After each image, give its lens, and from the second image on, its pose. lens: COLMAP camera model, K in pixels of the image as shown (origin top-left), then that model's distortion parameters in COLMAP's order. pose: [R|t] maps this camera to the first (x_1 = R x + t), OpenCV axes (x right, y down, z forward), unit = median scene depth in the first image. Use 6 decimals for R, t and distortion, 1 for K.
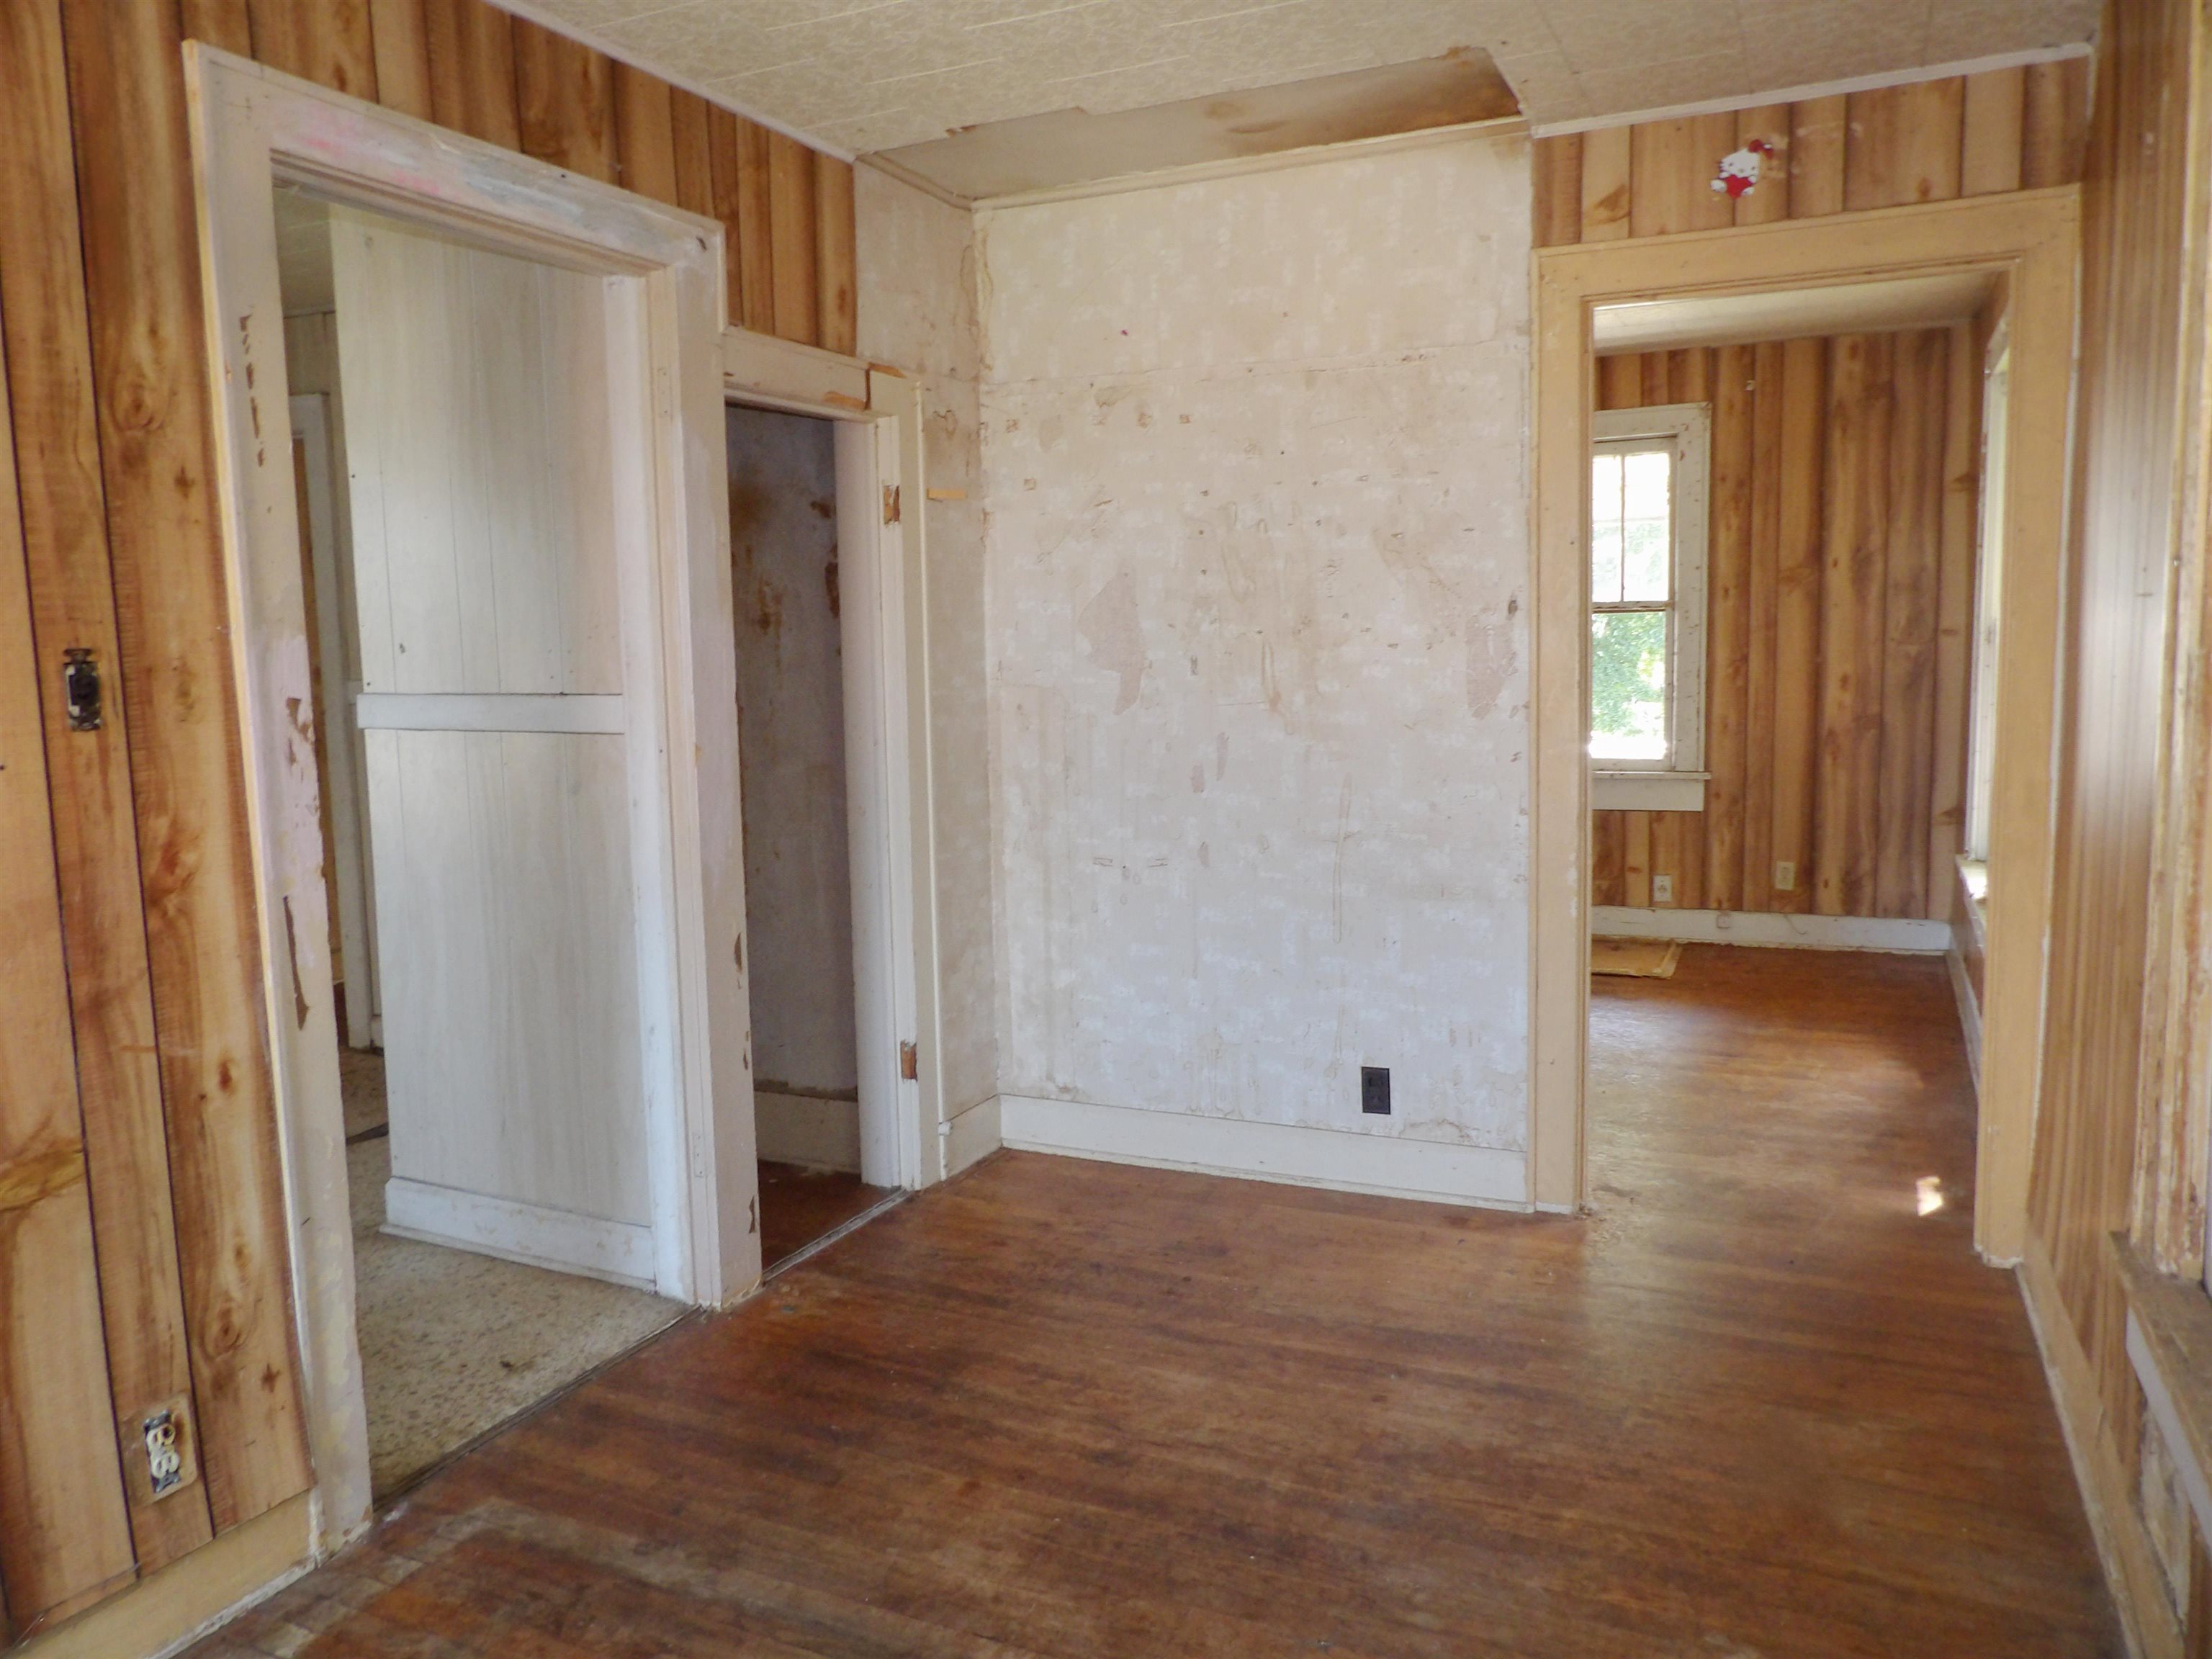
lens RADIAL K [[1566.8, 0, 1107.6], [0, 1566.8, 818.9], [0, 0, 1]] dist [-0.043655, 0.044079]
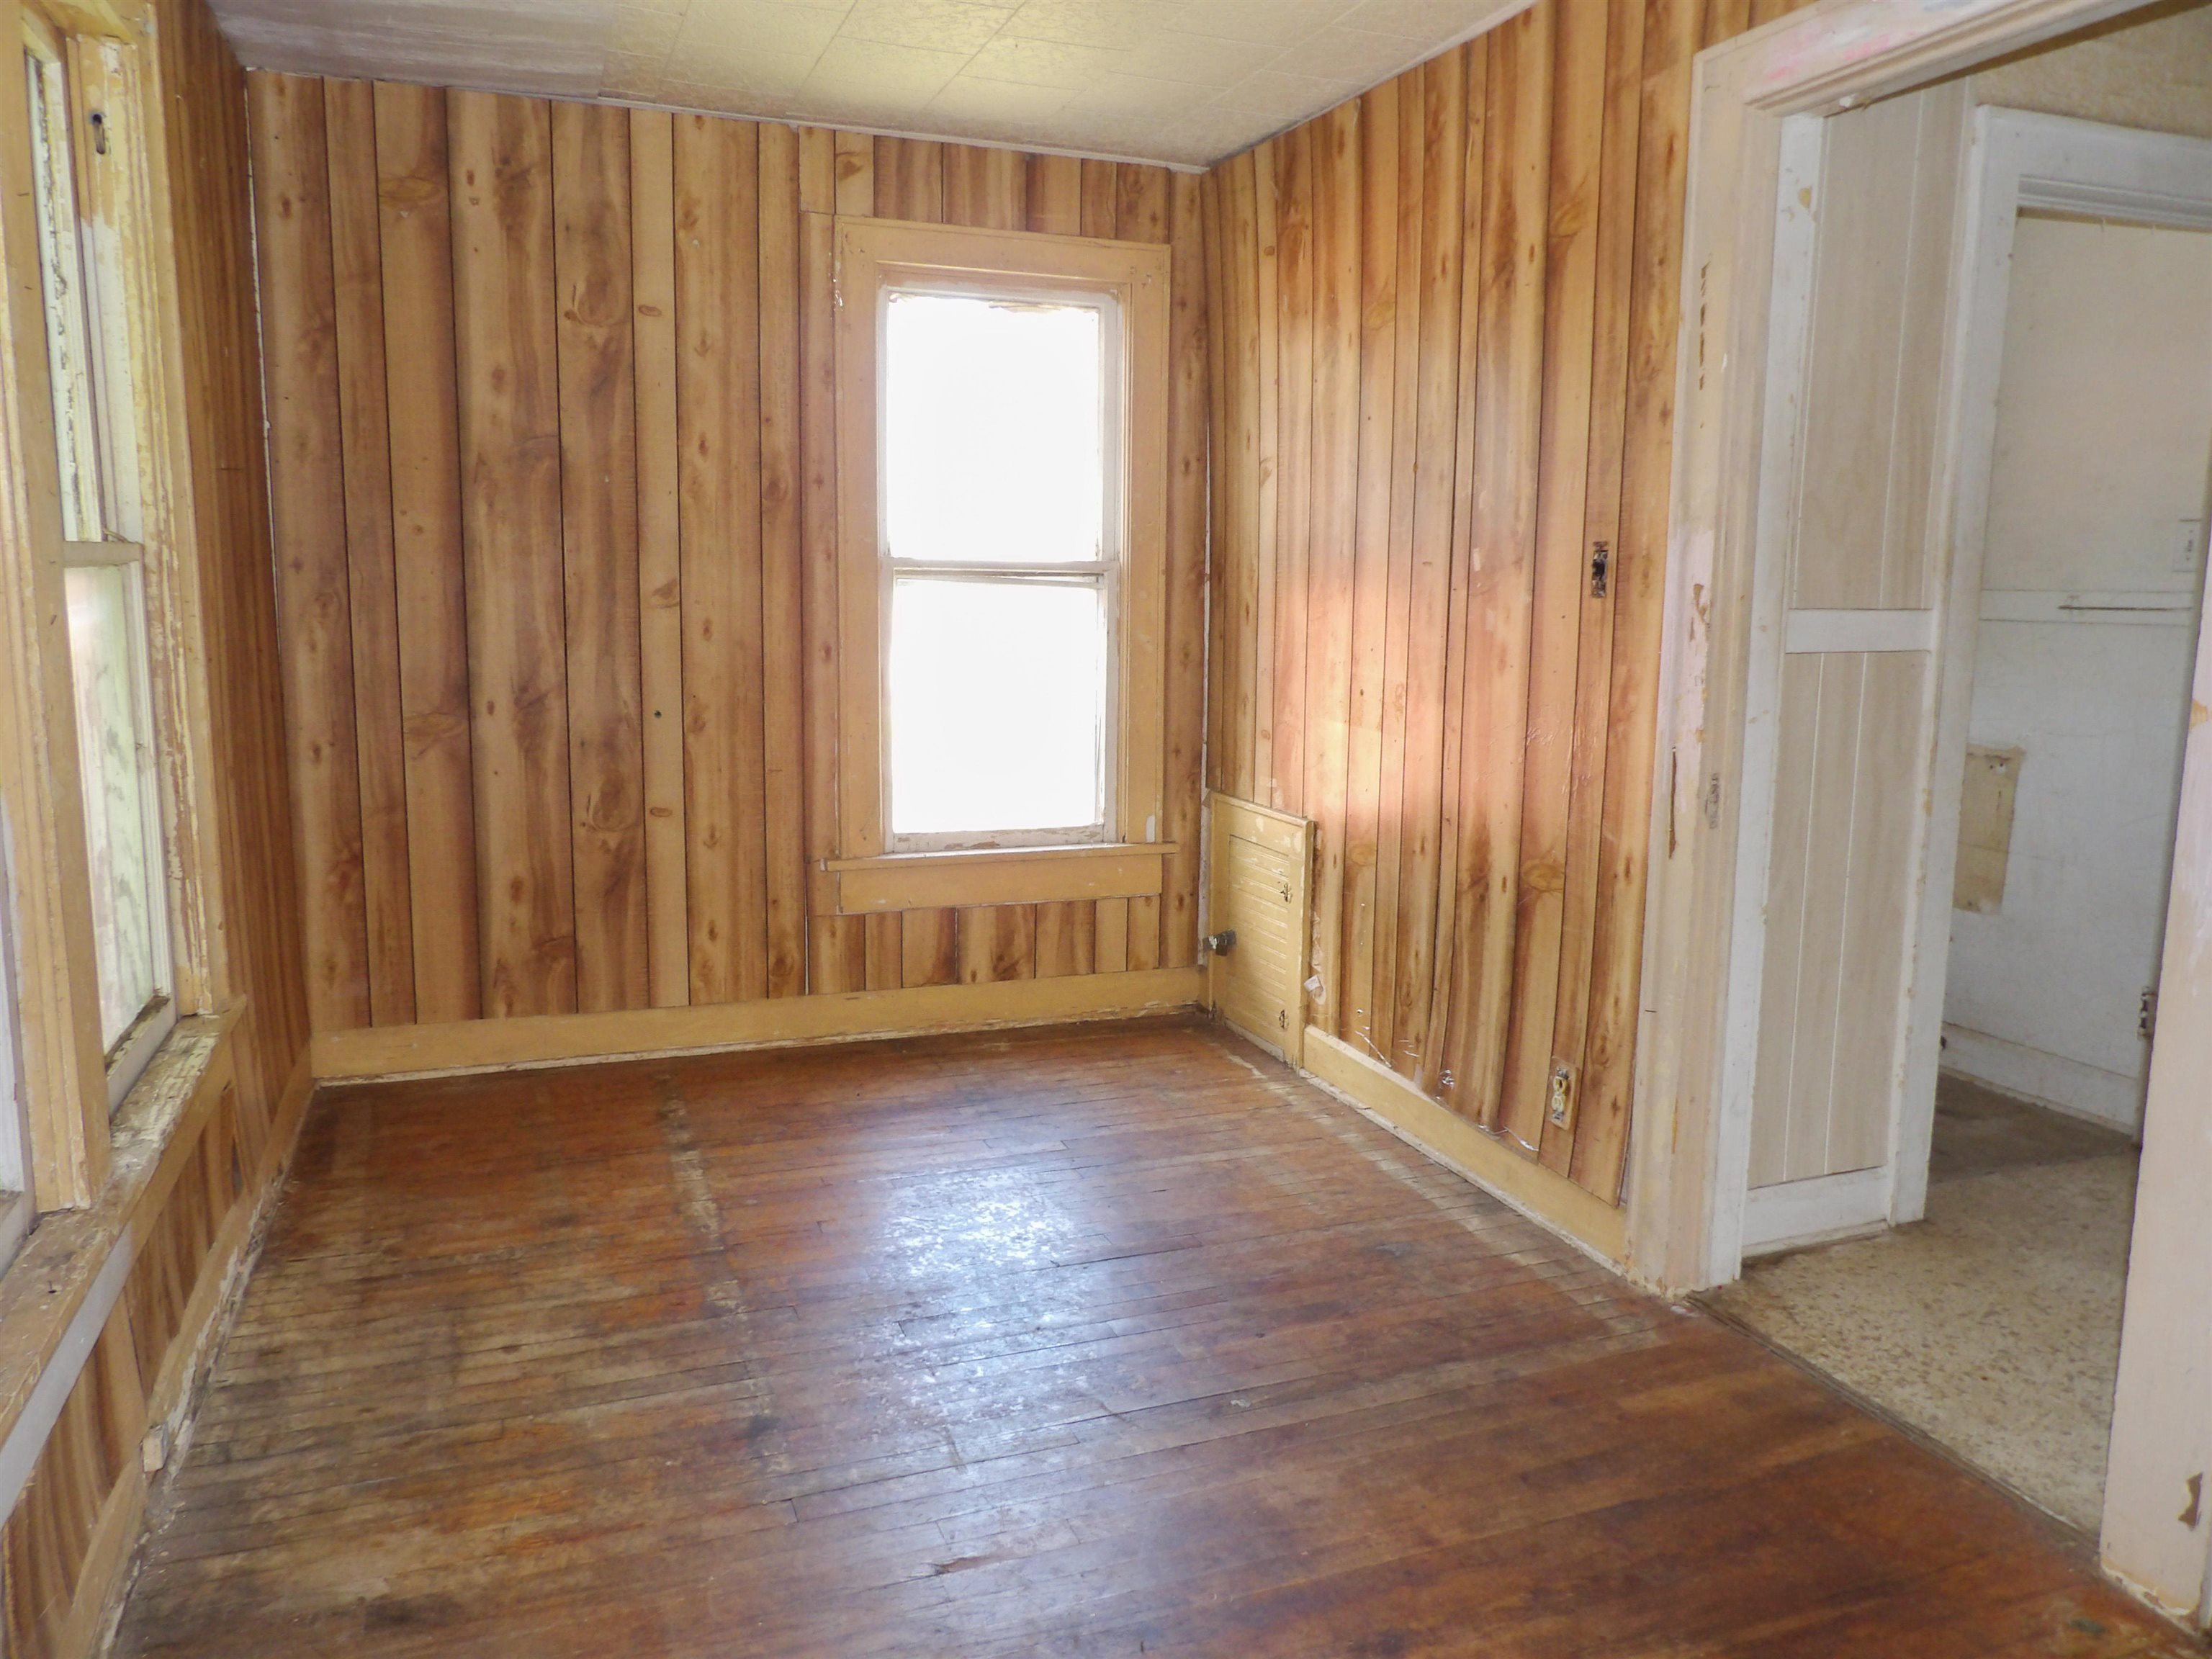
lens RADIAL K [[1566.8, 0, 1109.8], [0, 1566.8, 819.5], [0, 0, 1]] dist [-0.043655, 0.044079]
pose [[-0.691801, 0.124848, -0.711213, 0.664359], [-0.080563, 0.965445, 0.247841, -0.165175], [0.717580, 0.228754, -0.657838, 1.523458]]
